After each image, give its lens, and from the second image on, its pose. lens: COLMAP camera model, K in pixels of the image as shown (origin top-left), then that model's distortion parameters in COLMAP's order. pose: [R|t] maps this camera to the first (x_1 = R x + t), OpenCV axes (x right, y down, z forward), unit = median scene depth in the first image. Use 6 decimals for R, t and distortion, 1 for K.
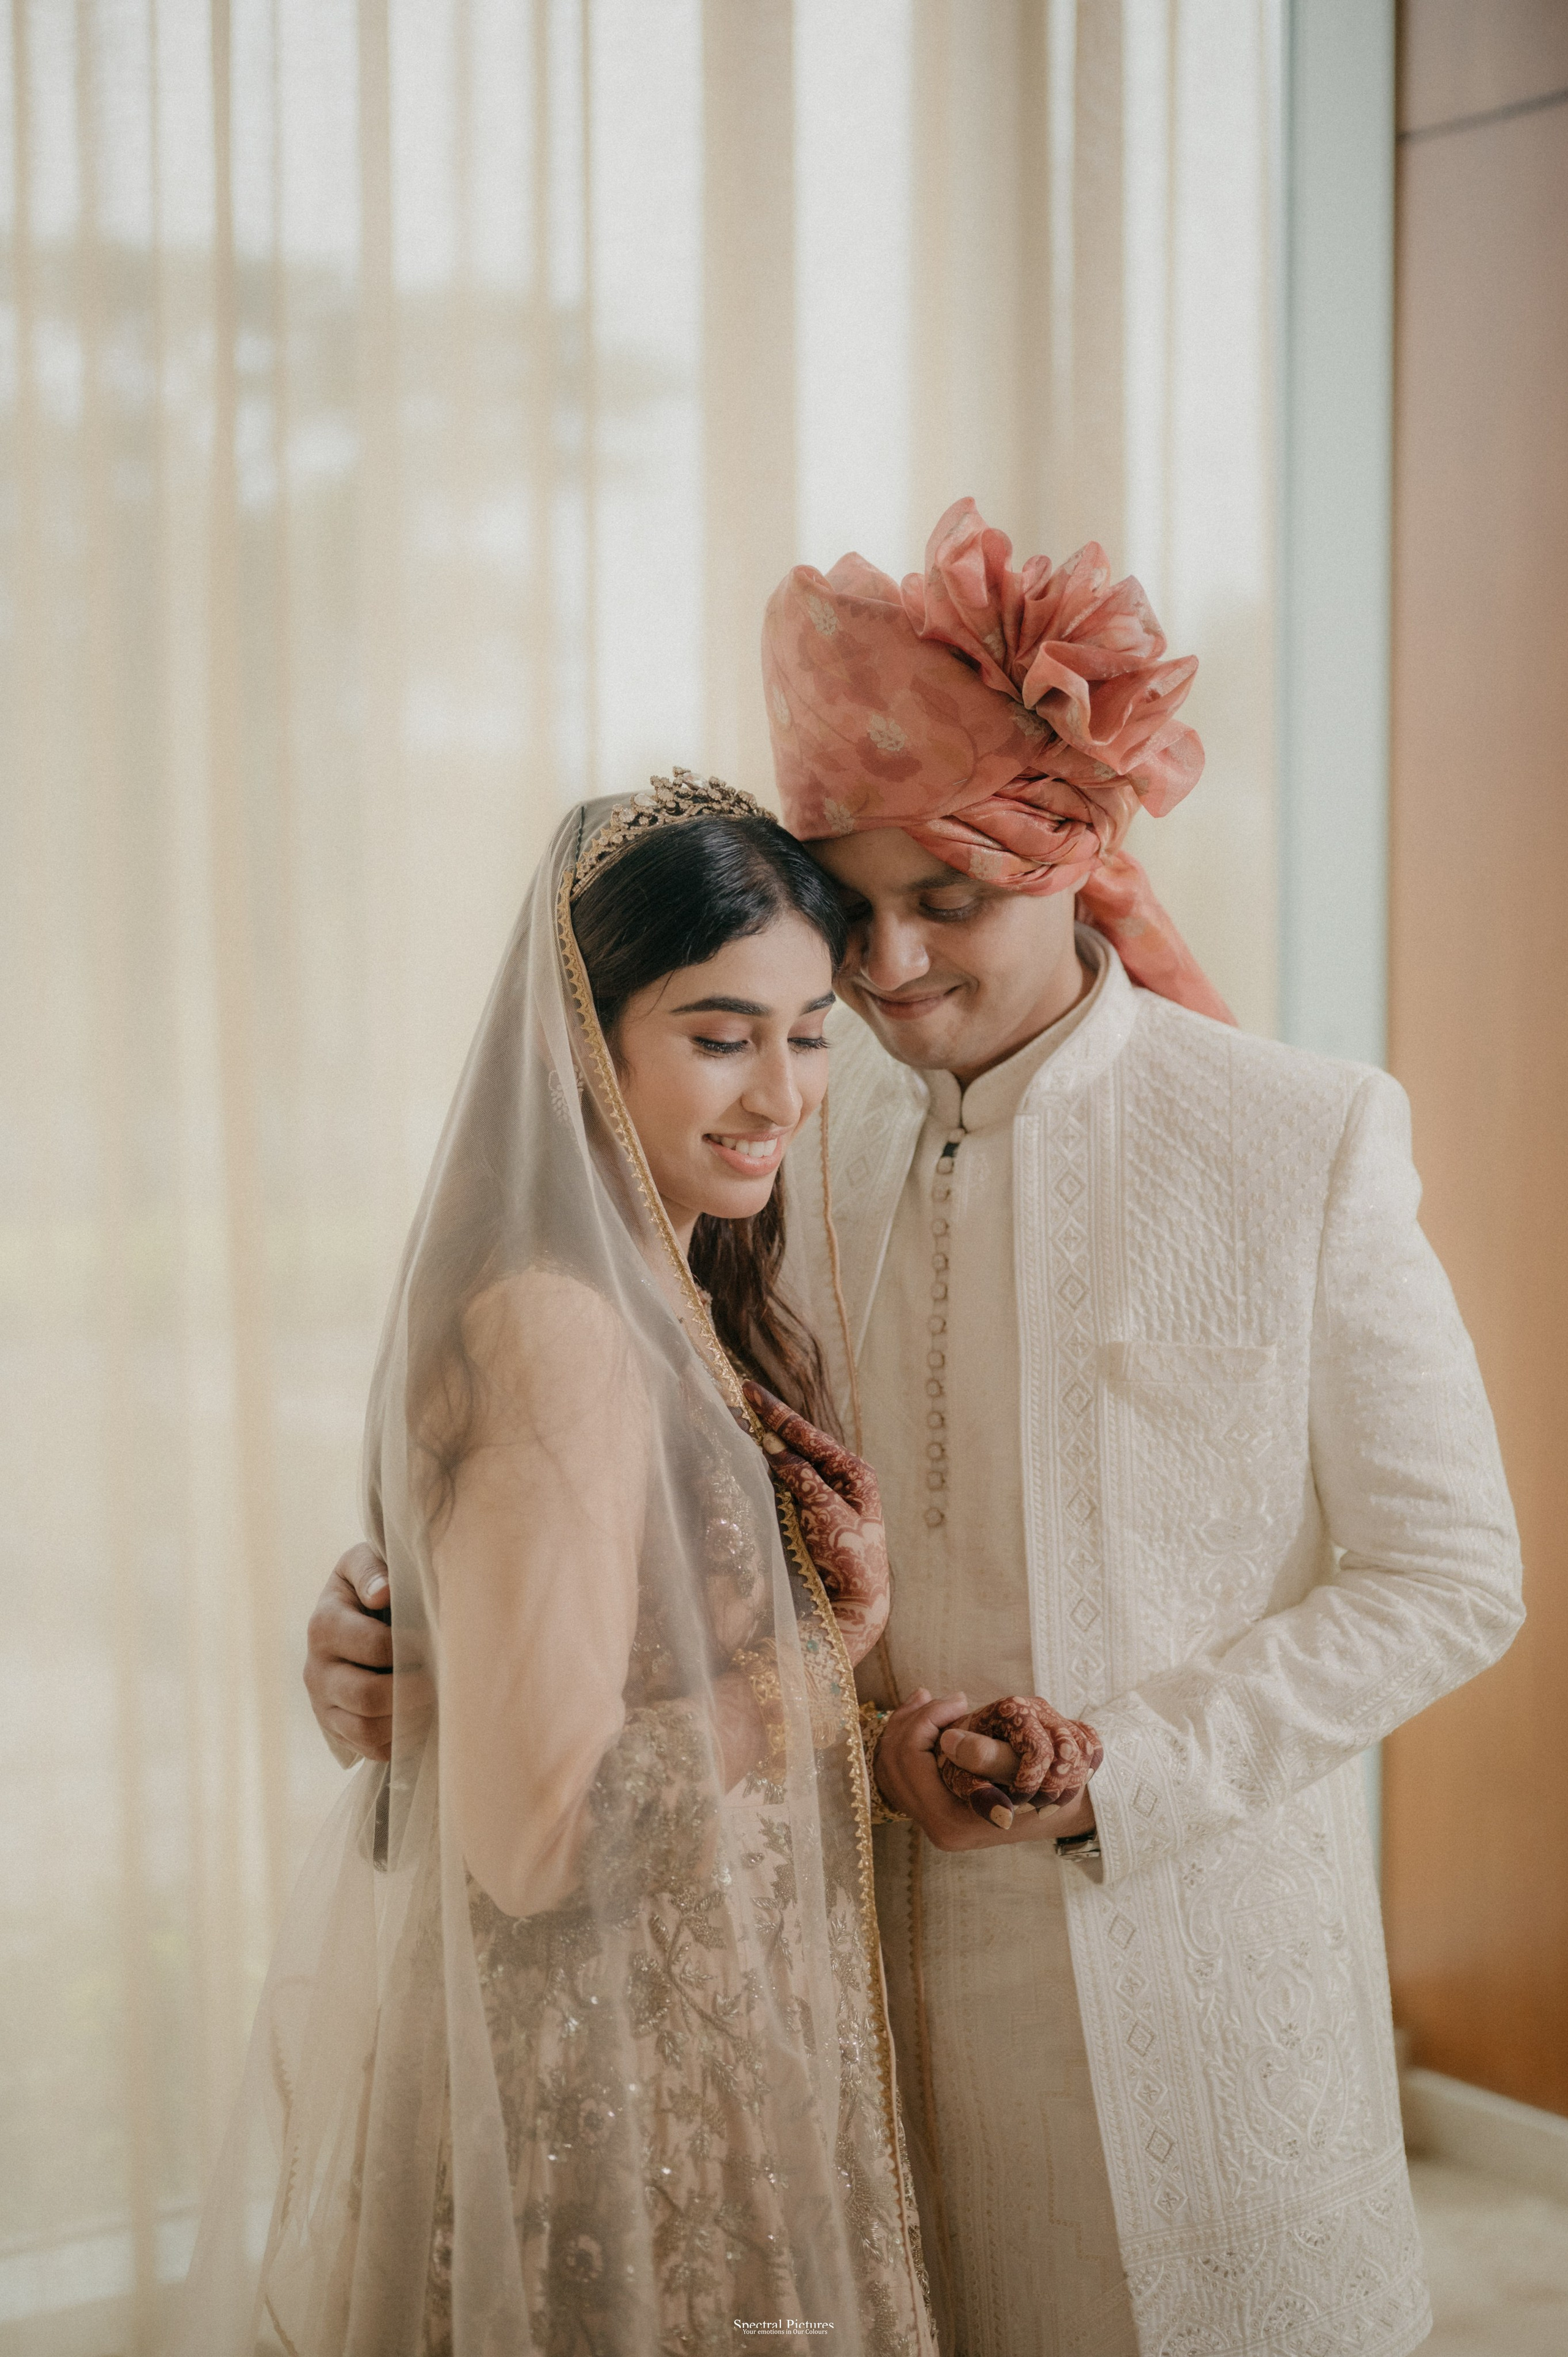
lens RADIAL K [[3465.8, 0, 795.4], [0, 3465.8, 1236.2], [0, 0, 1]] dist [0.025818, 0.000000]
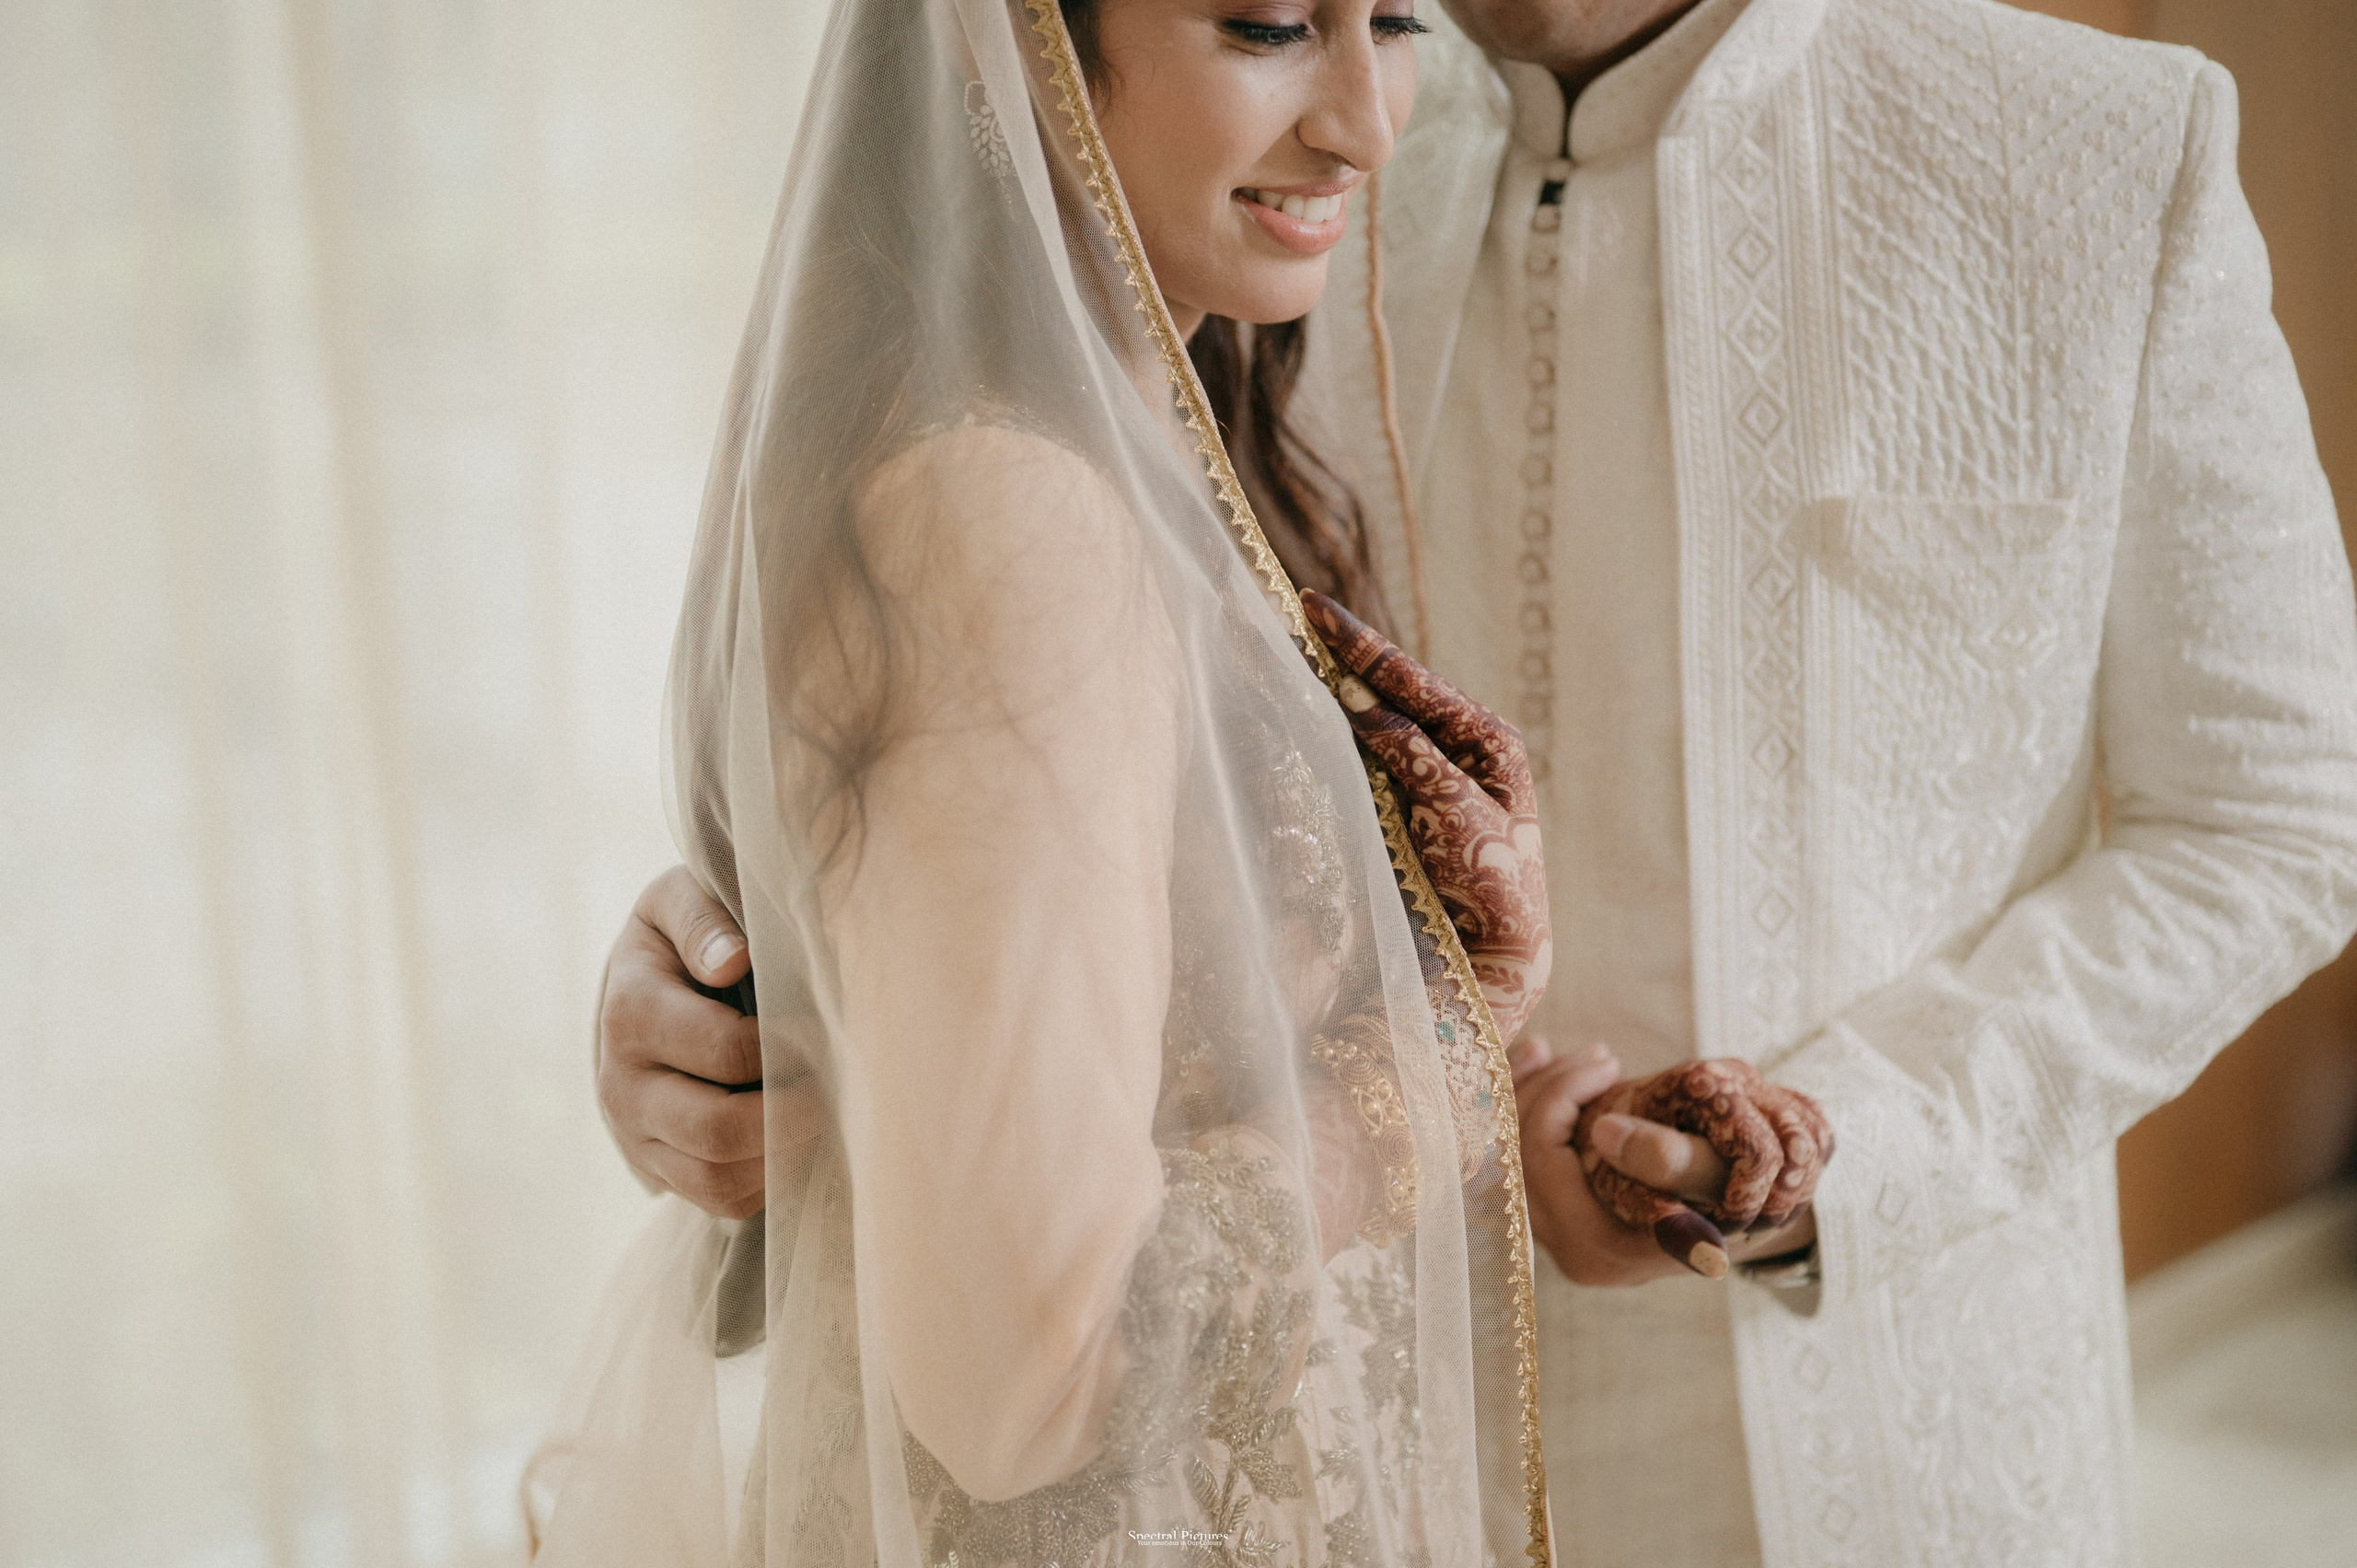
lens RADIAL K [[3701.5, 0, 1205.9], [0, 3701.5, 840.2], [0, 0, 1]] dist [-0.005353, 0.000000]
pose [[0.996126, -0.030358, 0.082536, -0.081343], [0.016524, 0.986423, 0.163393, -0.020644], [-0.086376, -0.161396, 0.983102, 0.328171]]
